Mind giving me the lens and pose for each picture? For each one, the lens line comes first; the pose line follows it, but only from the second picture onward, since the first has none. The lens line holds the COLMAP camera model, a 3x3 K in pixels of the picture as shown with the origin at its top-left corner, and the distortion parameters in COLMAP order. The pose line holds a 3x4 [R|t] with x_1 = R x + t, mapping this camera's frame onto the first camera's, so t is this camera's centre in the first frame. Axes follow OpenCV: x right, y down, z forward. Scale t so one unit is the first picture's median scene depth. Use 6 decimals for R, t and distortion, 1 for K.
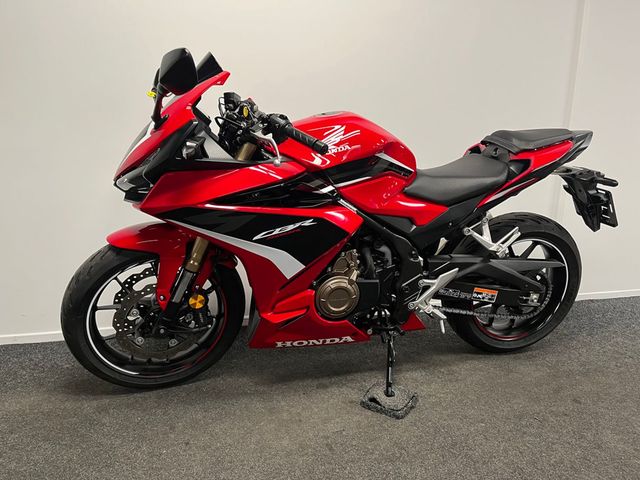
lens RADIAL K [[480.6, 0, 320.2], [0, 480.6, 240.0], [0, 0, 1]] dist [0.063123, -0.081551]
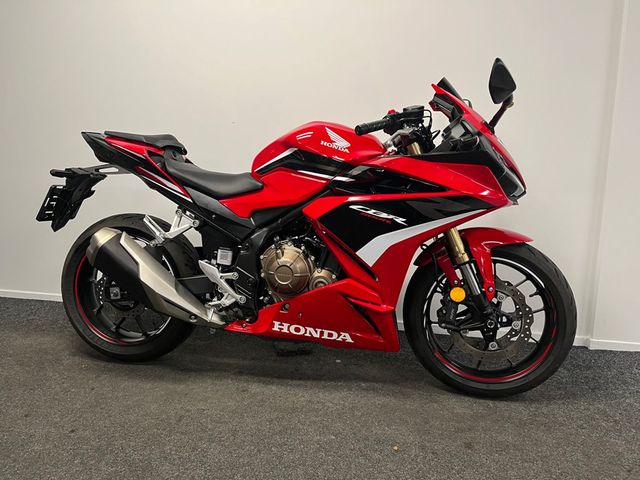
lens RADIAL K [[480.6, 0, 324.3], [0, 480.6, 234.3], [0, 0, 1]] dist [0.063123, -0.081551]
pose [[0.898947, 0.067546, -0.432819, 0.660209], [-0.091568, 0.995188, -0.034873, 0.013809], [0.428380, 0.070981, 0.900806, 0.092970]]
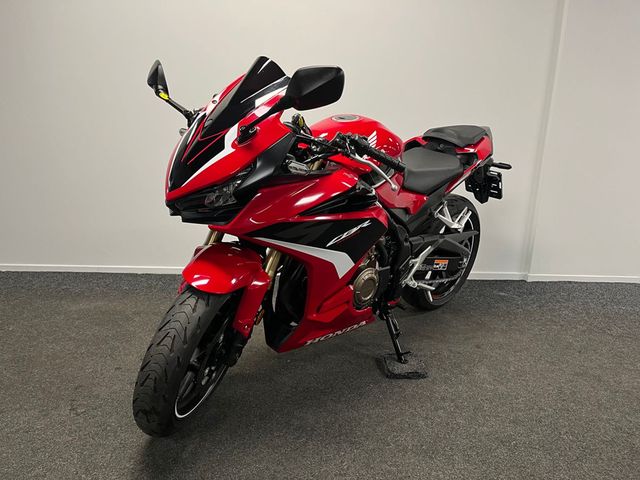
lens RADIAL K [[480.6, 0, 319.0], [0, 480.6, 239.2], [0, 0, 1]] dist [0.063123, -0.081551]
pose [[0.868849, -0.126683, 0.478594, -0.548015], [0.102162, 0.991779, 0.077054, -0.082344], [-0.484421, -0.018054, 0.874648, 0.097610]]
